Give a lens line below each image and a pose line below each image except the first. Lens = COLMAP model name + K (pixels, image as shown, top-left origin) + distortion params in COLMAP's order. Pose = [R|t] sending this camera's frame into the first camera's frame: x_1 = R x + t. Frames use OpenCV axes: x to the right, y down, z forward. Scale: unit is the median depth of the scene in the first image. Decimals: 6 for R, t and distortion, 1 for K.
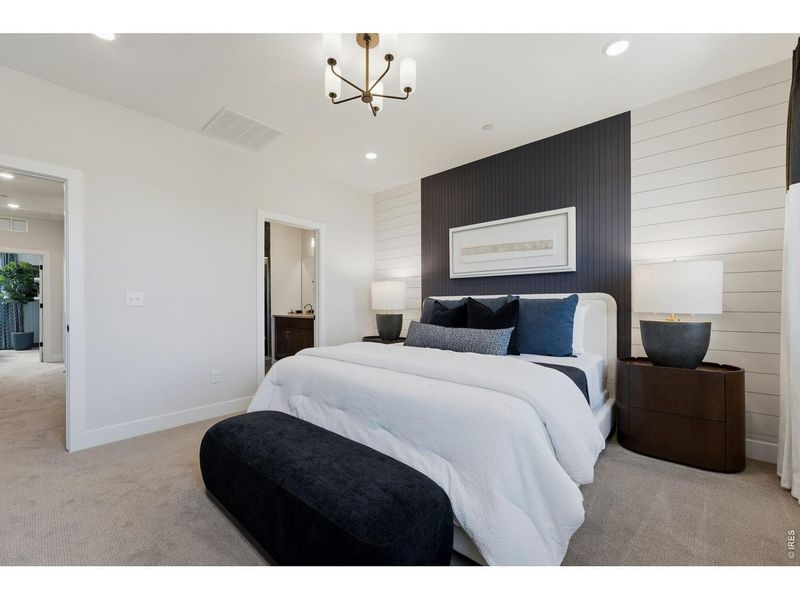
lens RADIAL K [[321.5, 0, 401.3], [0, 321.5, 304.8], [0, 0, 1]] dist [-0.000751, 0.000101]
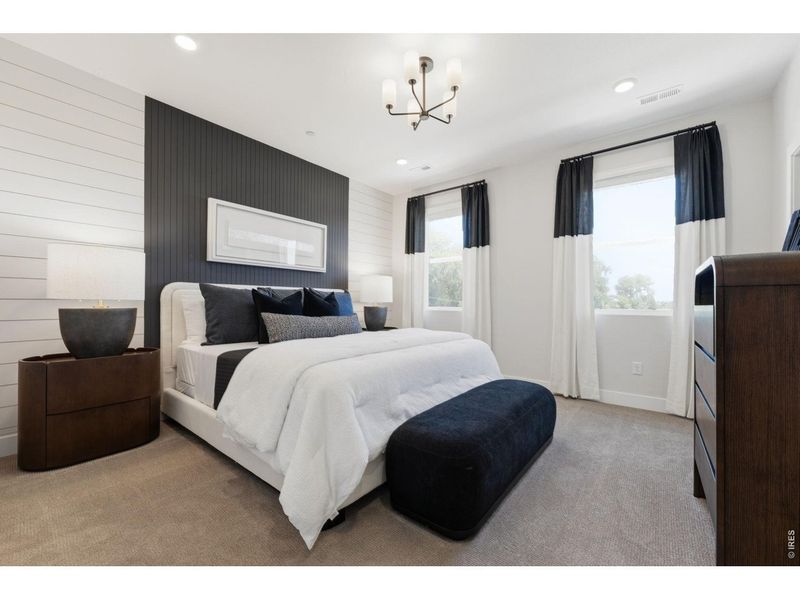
lens RADIAL K [[321.5, 0, 396.4], [0, 321.5, 301.2], [0, 0, 1]] dist [-0.000751, 0.000101]
pose [[-0.019801, -0.006884, 0.999780, -0.839240], [-0.017891, 0.999819, 0.006530, 0.005917], [-0.999644, -0.017757, -0.019920, 0.710153]]
